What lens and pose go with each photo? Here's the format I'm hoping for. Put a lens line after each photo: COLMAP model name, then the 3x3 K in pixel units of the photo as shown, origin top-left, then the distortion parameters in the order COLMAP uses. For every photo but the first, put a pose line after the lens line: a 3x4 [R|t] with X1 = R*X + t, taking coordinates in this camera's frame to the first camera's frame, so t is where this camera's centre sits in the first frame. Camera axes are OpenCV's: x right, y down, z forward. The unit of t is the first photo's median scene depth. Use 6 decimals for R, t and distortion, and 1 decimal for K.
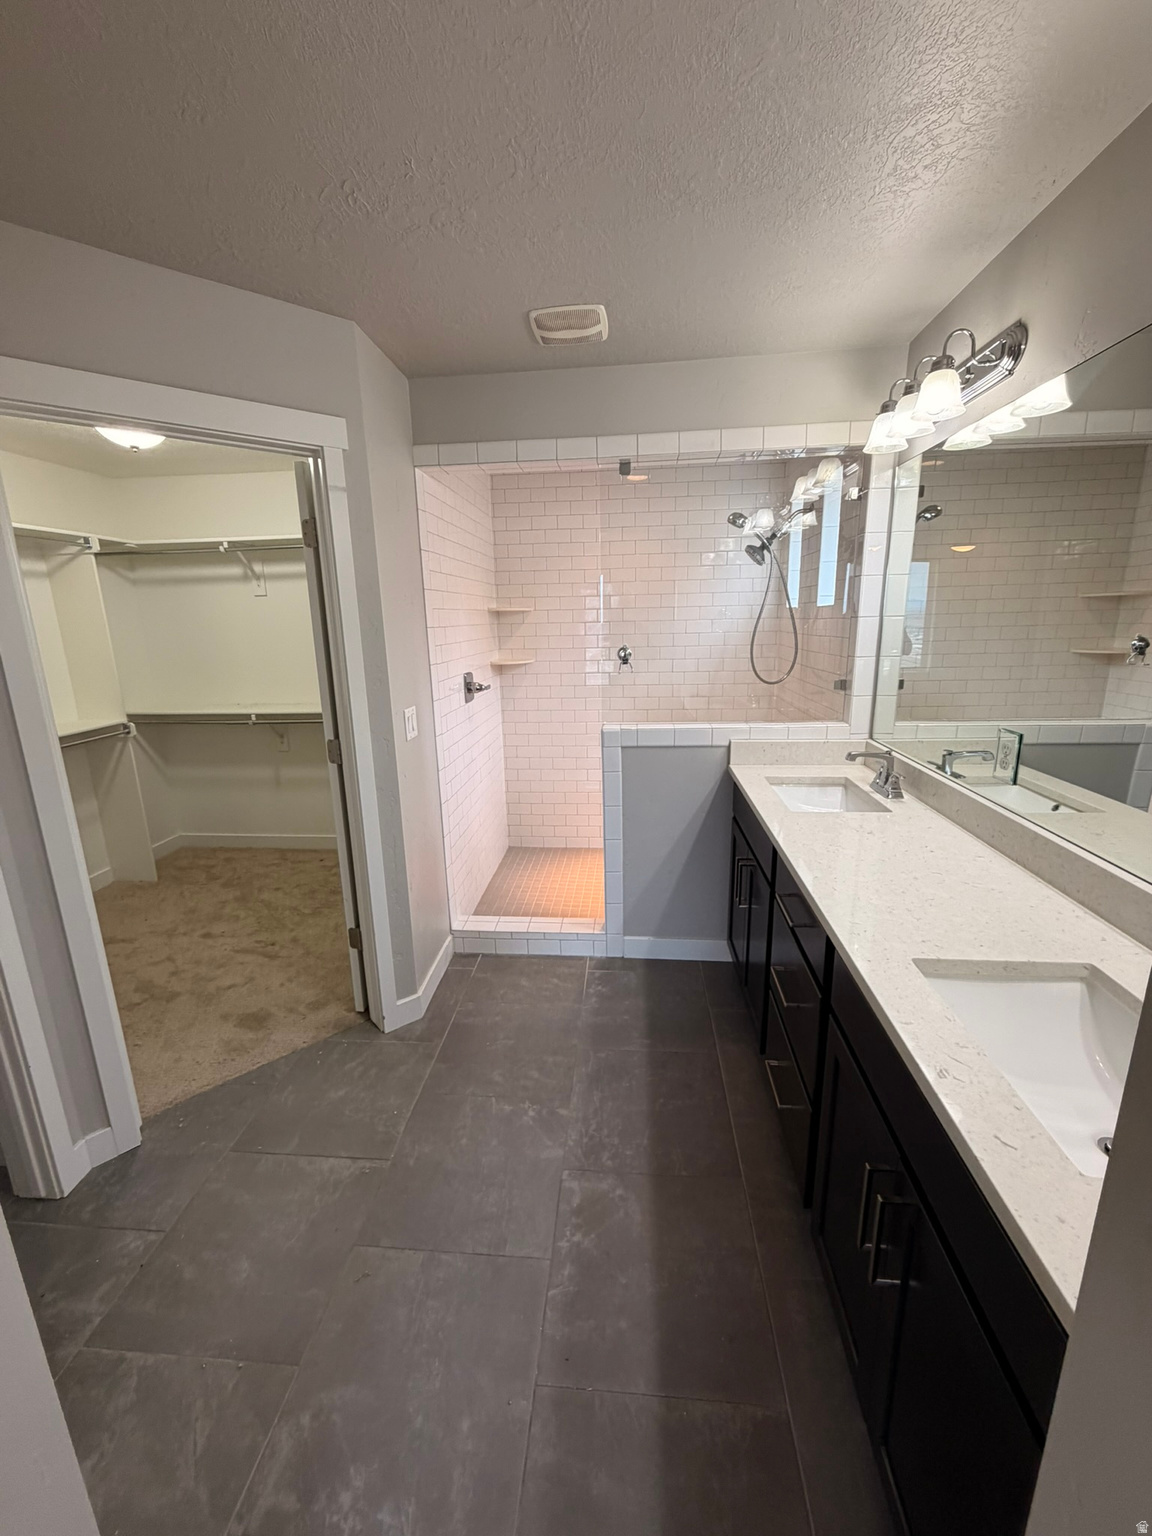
lens RADIAL K [[613.0, 0, 579.0], [0, 613.0, 765.7], [0, 0, 1]] dist [-0.001952, 0.000925]
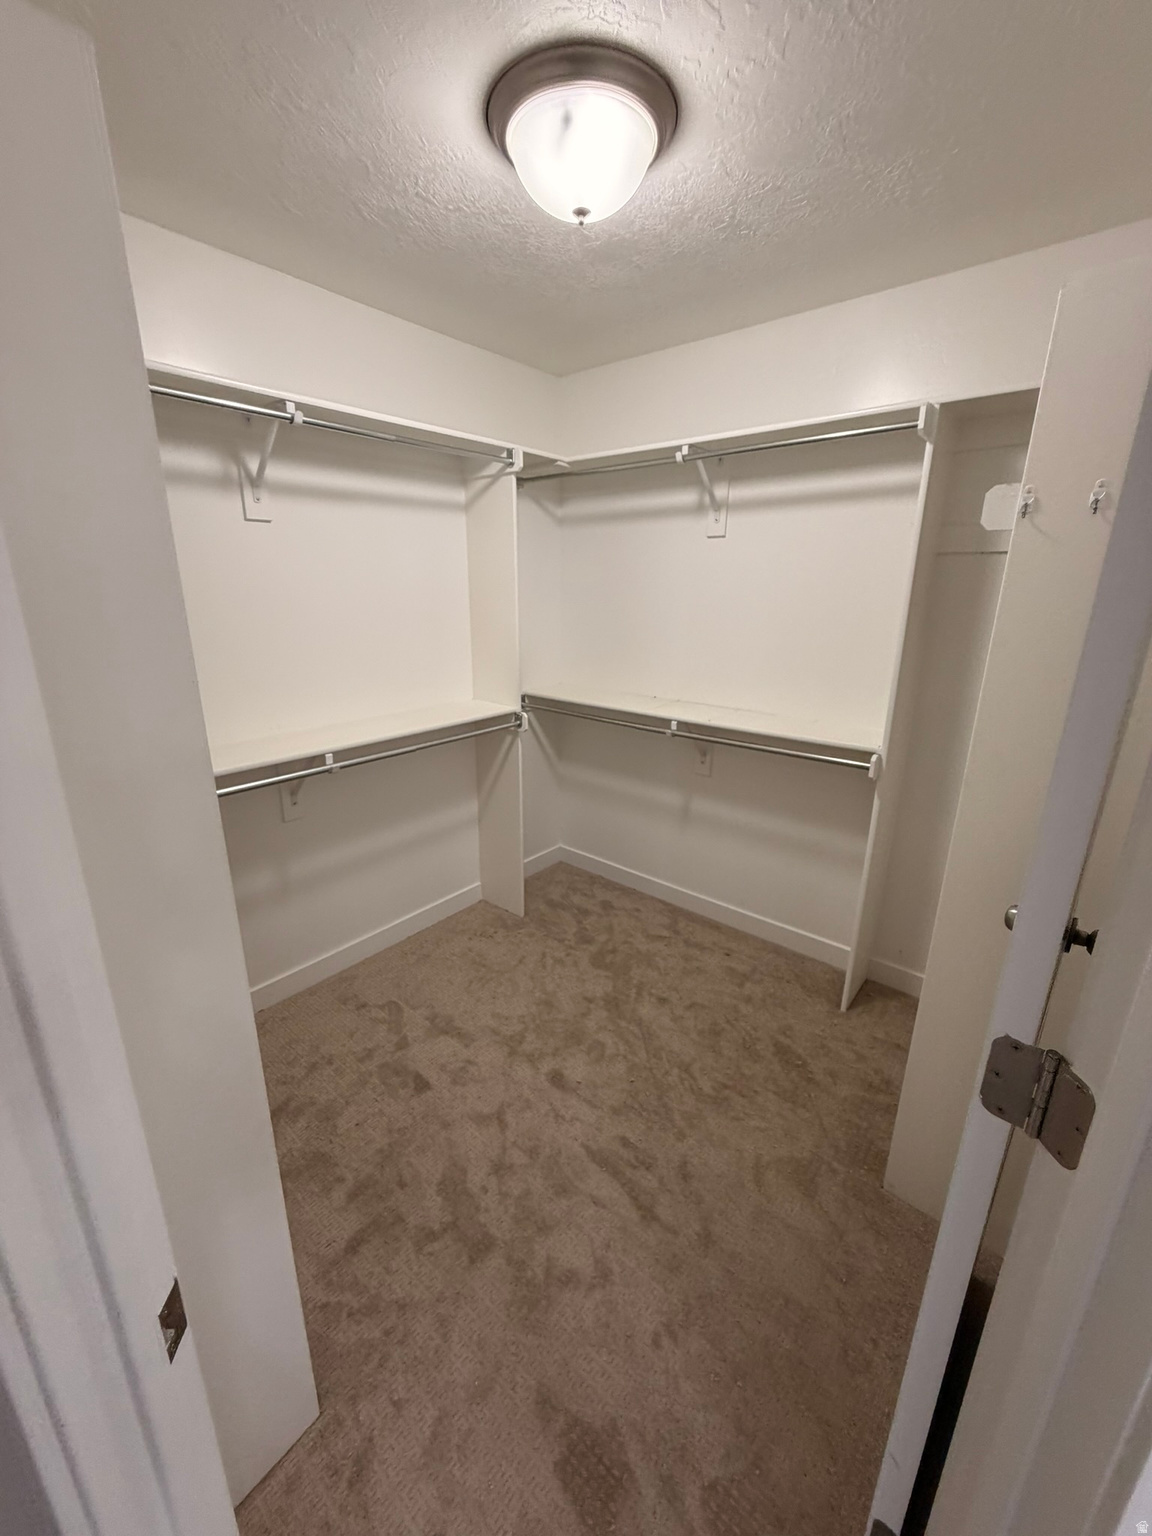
lens RADIAL K [[613.0, 0, 573.8], [0, 613.0, 766.4], [0, 0, 1]] dist [-0.001952, 0.000925]
pose [[0.816872, 0.190920, -0.544306, -0.269018], [-0.158856, 0.981606, 0.105903, -0.093441], [0.554513, -0.000043, 0.832175, 0.419057]]
